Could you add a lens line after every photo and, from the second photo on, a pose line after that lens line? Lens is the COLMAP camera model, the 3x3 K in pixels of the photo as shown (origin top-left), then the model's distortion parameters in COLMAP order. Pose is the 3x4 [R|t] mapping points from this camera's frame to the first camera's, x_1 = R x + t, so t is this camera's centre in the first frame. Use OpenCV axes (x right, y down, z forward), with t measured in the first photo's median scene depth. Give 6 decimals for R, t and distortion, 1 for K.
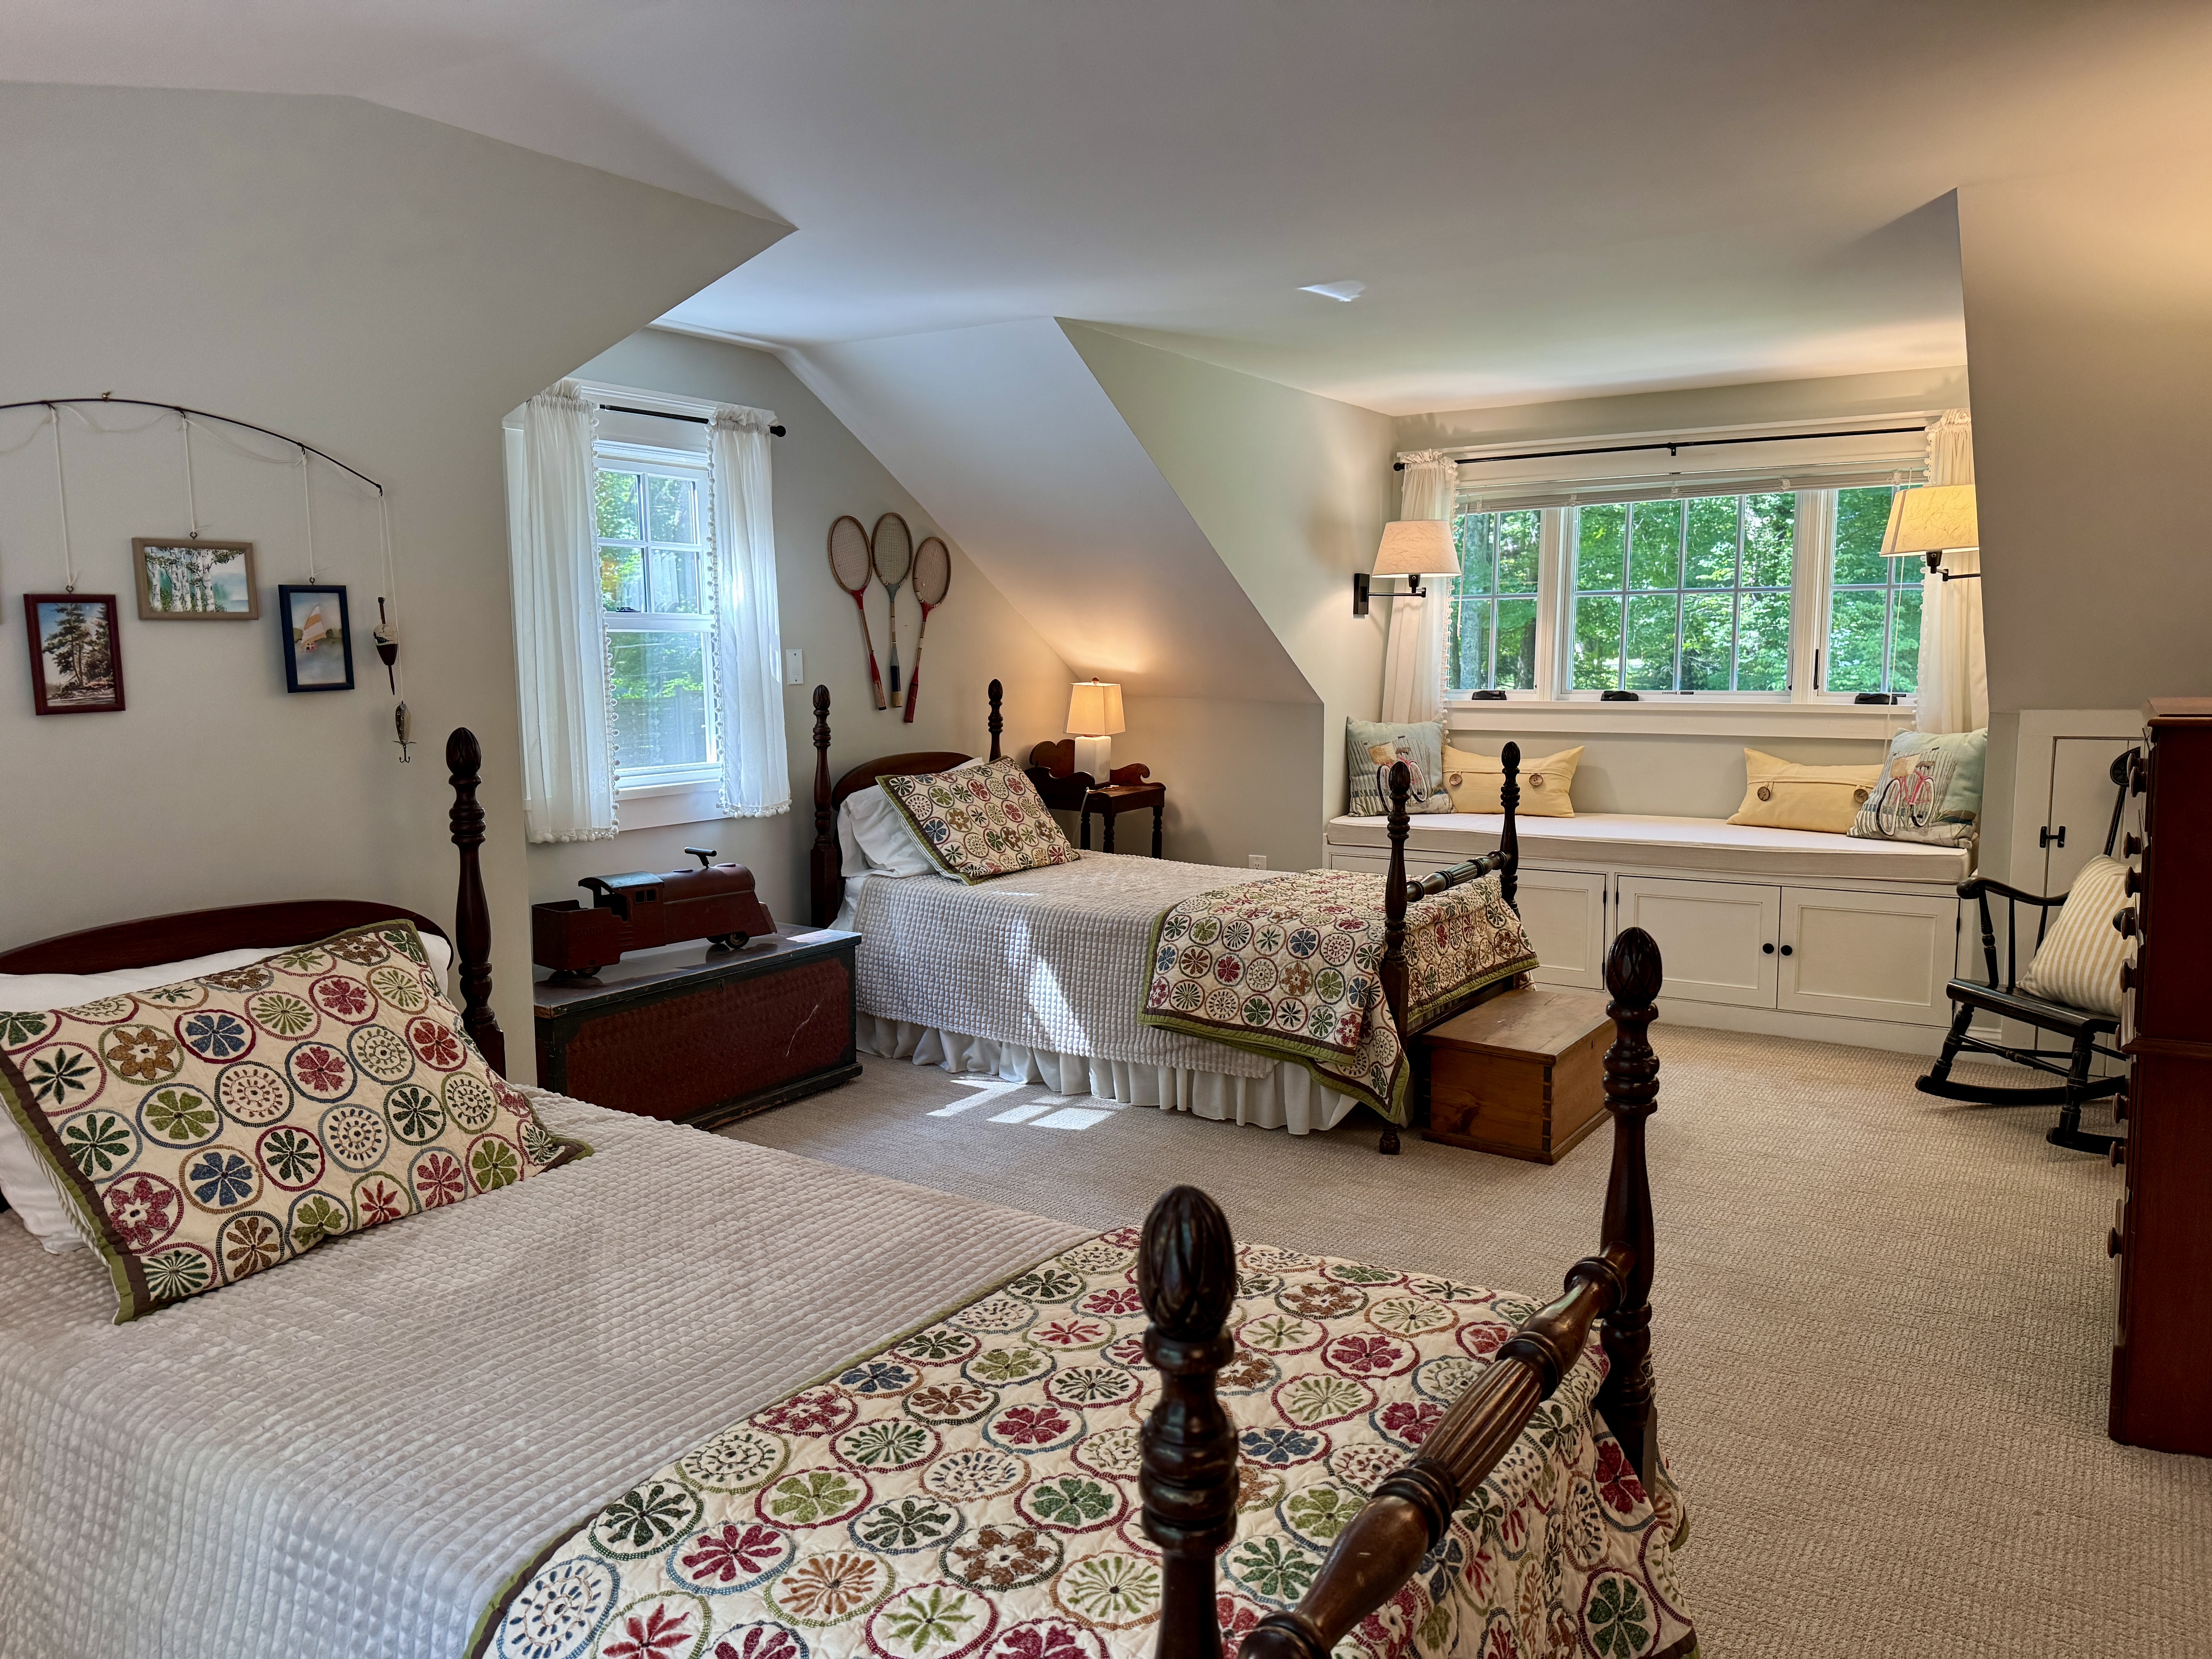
lens RADIAL K [[1530.4, 0, 1112.4], [0, 1530.4, 835.0], [0, 0, 1]] dist [0.047011, -0.063950]
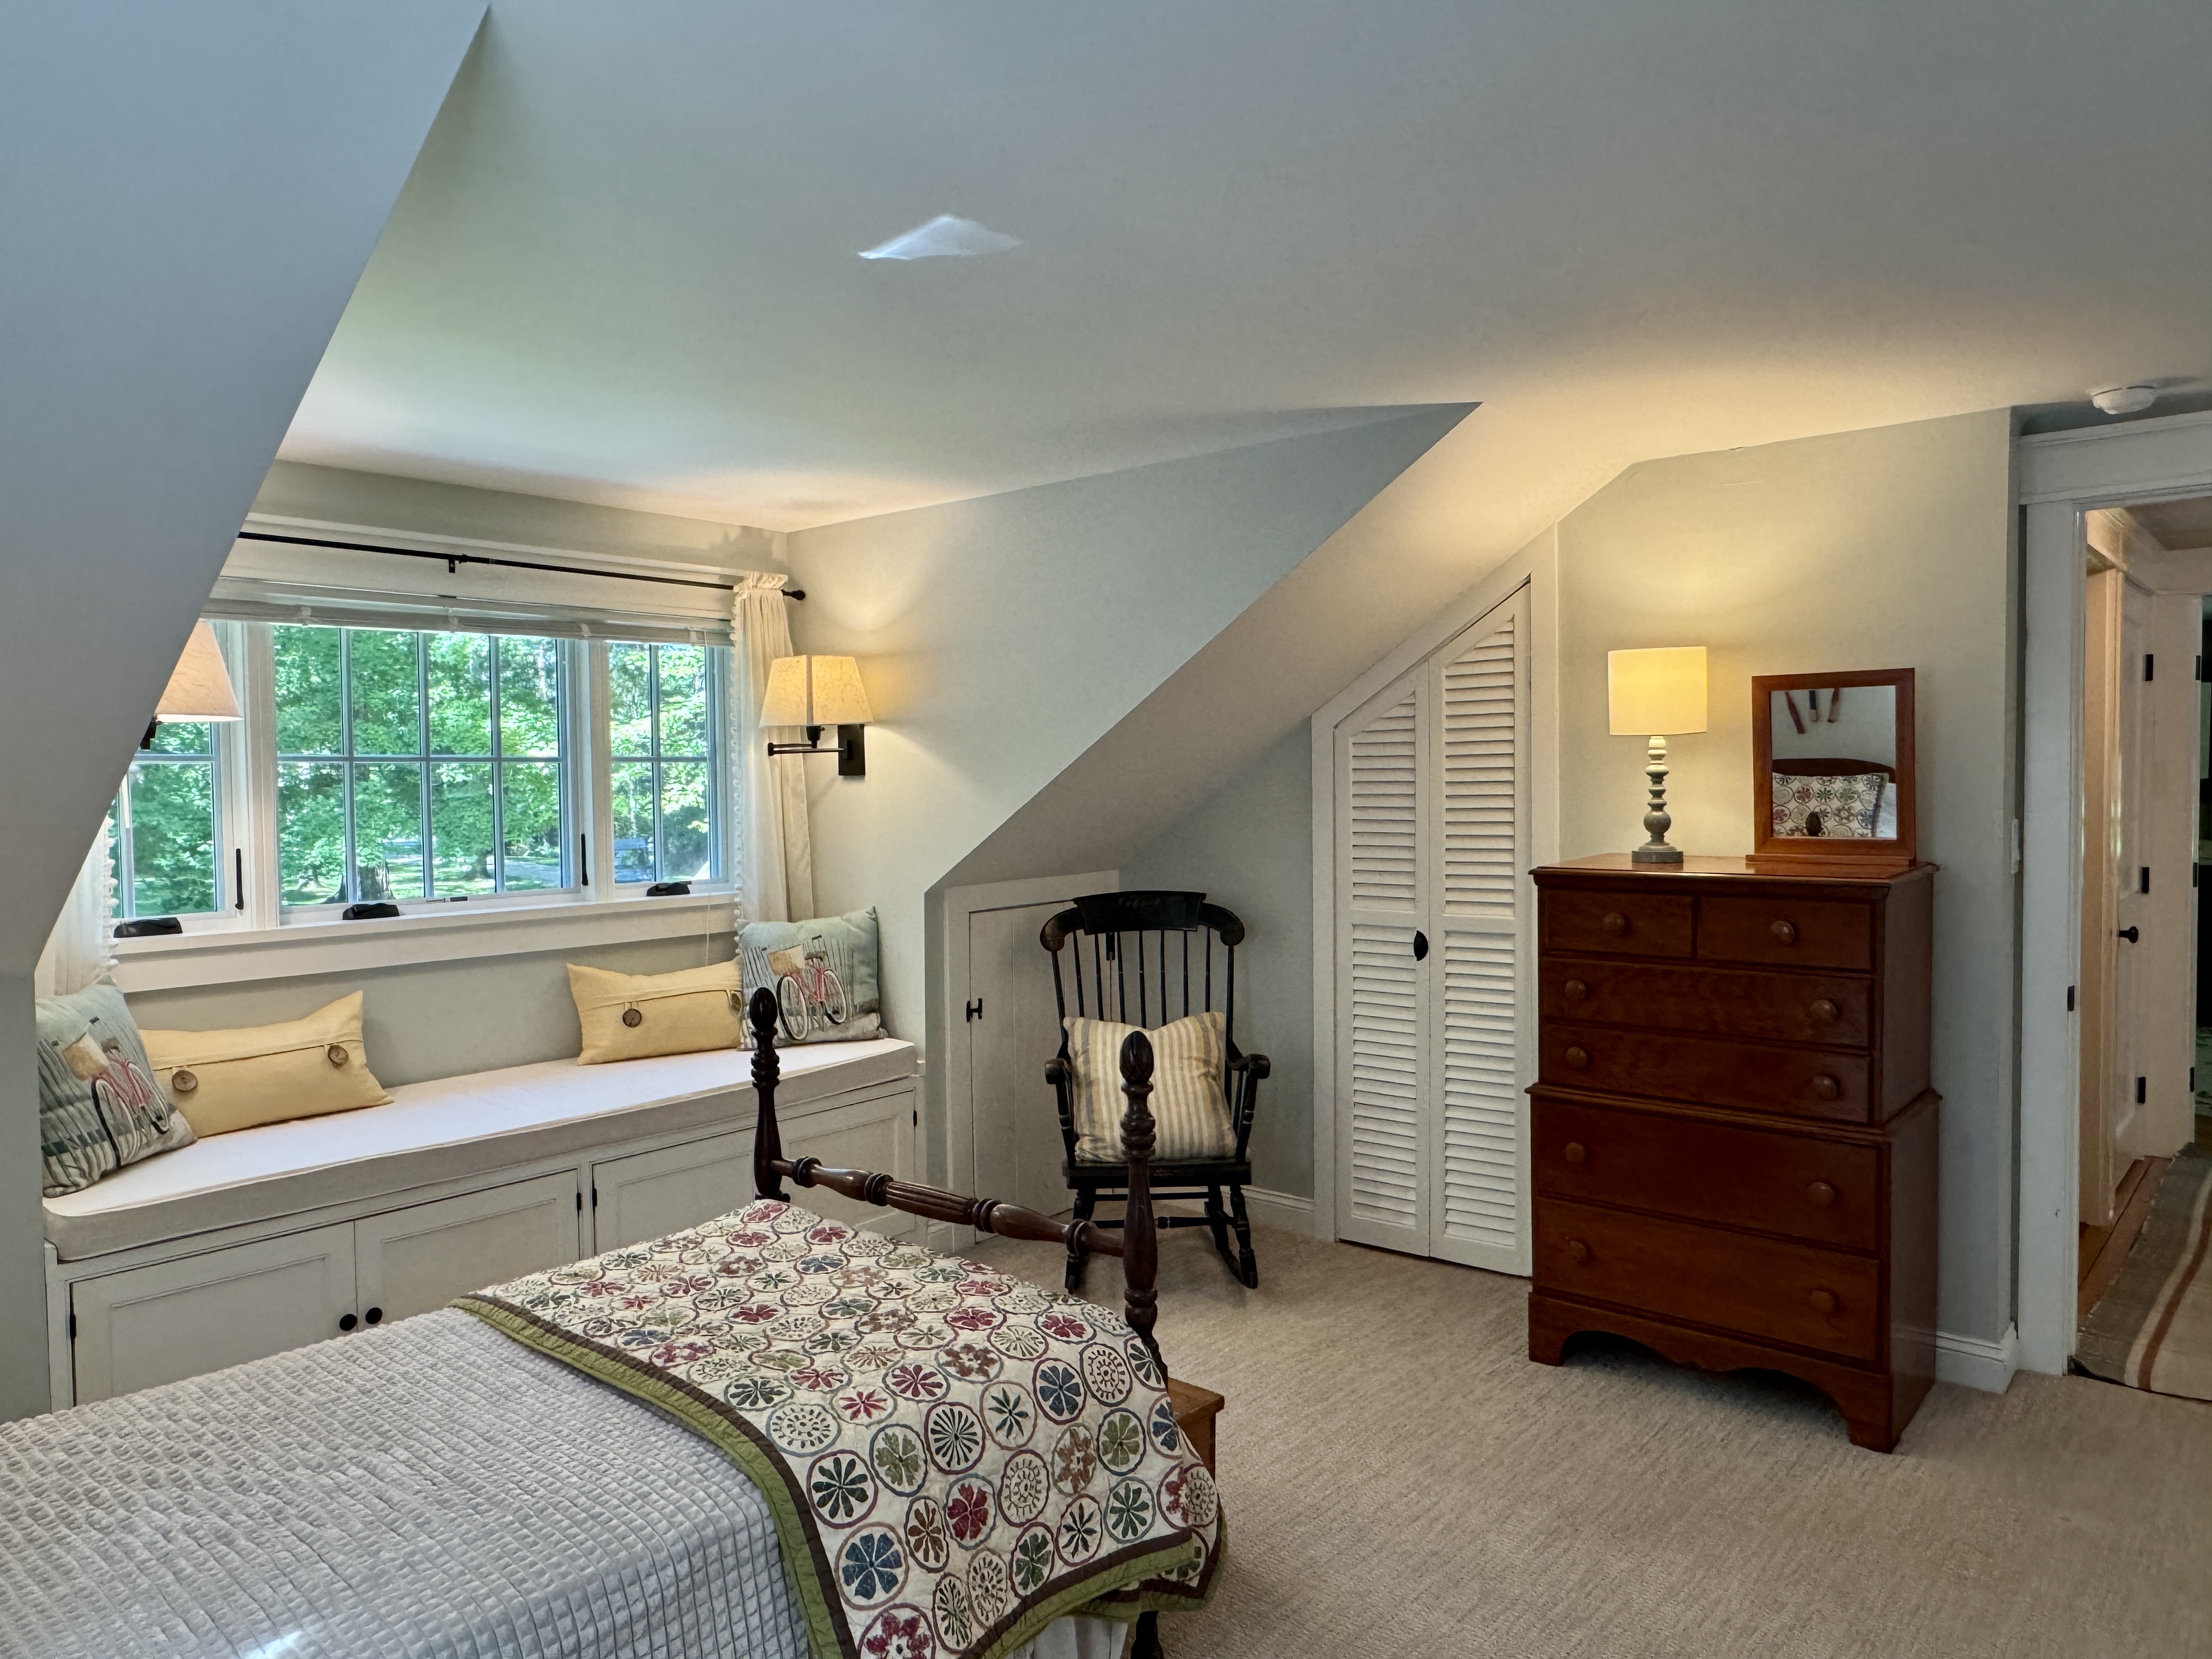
lens RADIAL K [[1486.6, 0, 1109.2], [0, 1486.6, 821.2], [0, 0, 1]] dist [-0.003838, -0.019935]
pose [[0.145623, -0.024814, 0.989029, -0.342387], [0.131957, 0.991241, 0.005440, -0.115825], [-0.980501, 0.129717, 0.147622, 0.753721]]
